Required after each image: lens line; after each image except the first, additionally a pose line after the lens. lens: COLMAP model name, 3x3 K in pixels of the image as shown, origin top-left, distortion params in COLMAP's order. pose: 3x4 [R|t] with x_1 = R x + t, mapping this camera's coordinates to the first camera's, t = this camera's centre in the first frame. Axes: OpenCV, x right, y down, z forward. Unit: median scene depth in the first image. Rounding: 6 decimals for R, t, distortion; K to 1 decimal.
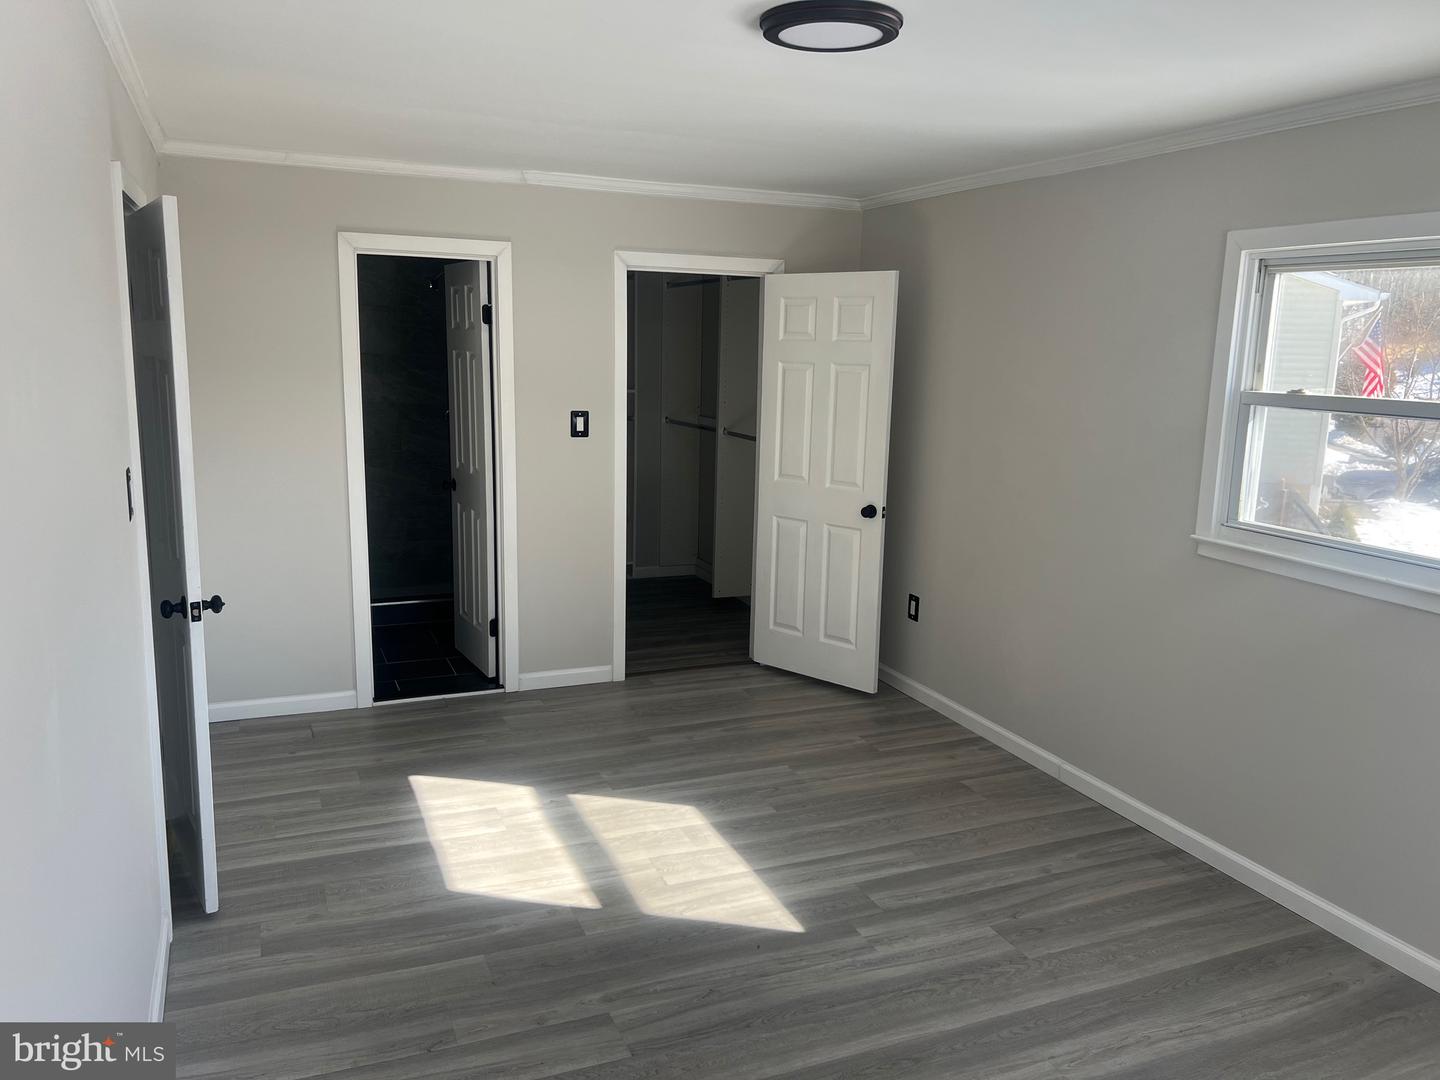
lens RADIAL K [[1086.8, 0, 720.5], [0, 1086.8, 525.8], [0, 0, 1]] dist [0.077810, -0.096607]
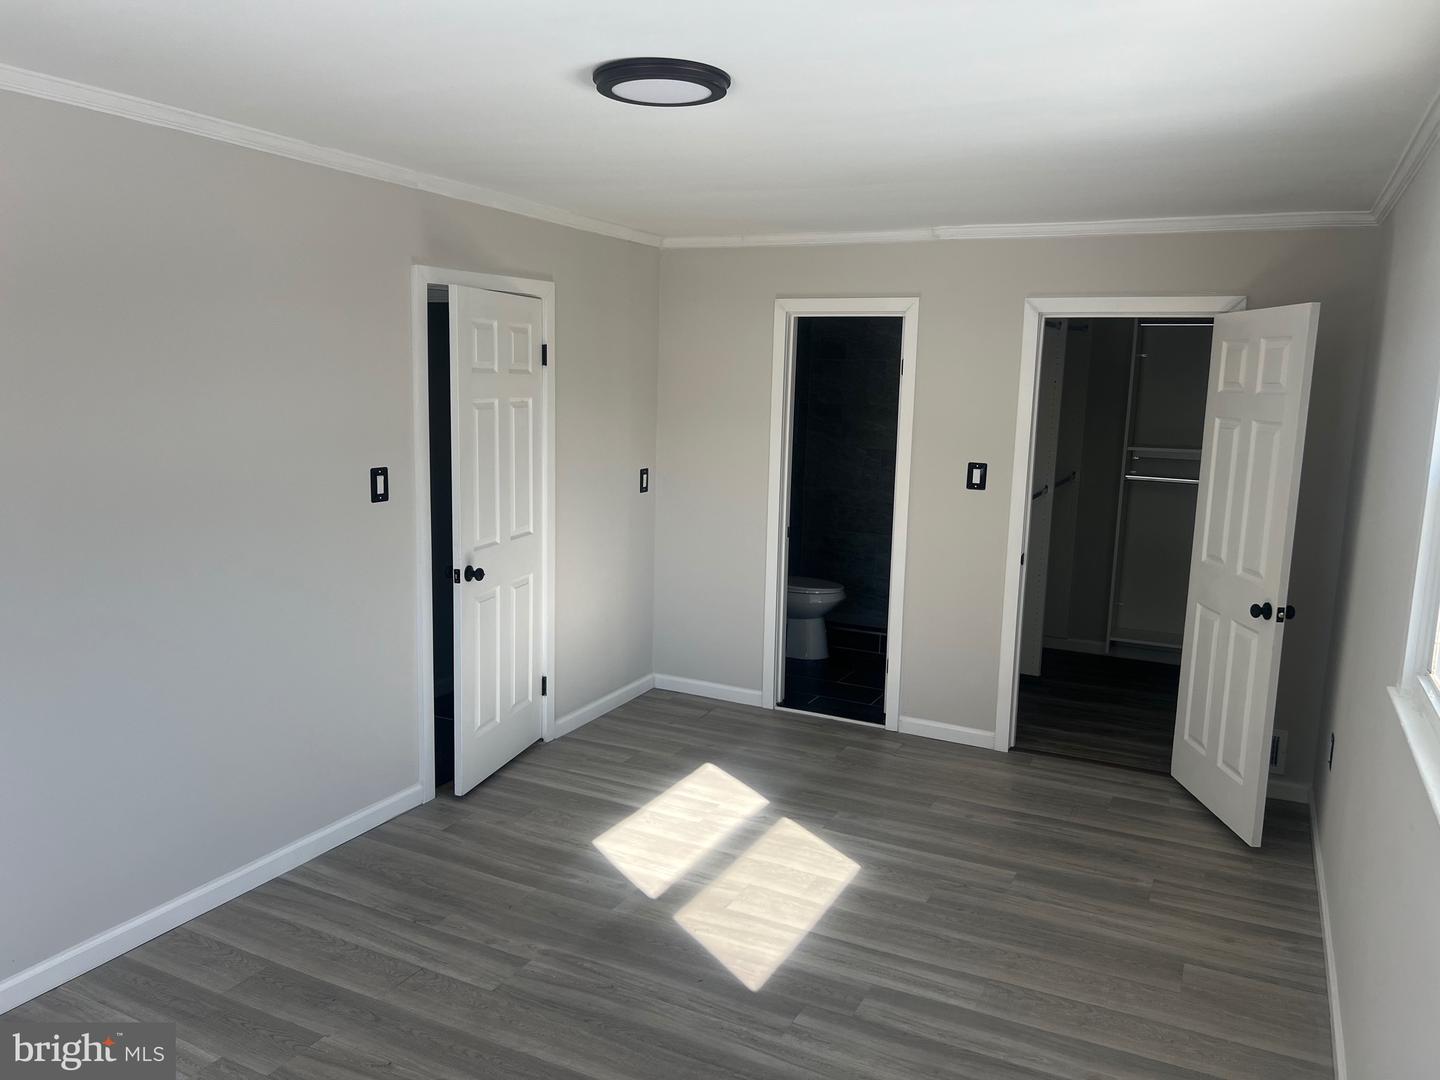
lens RADIAL K [[1086.8, 0, 724.5], [0, 1086.8, 533.7], [0, 0, 1]] dist [0.077810, -0.096607]
pose [[0.660644, 0.104562, -0.743382, 0.564018], [-0.141671, 0.989824, 0.013322, -0.028819], [0.737210, 0.096514, 0.668735, 0.226671]]
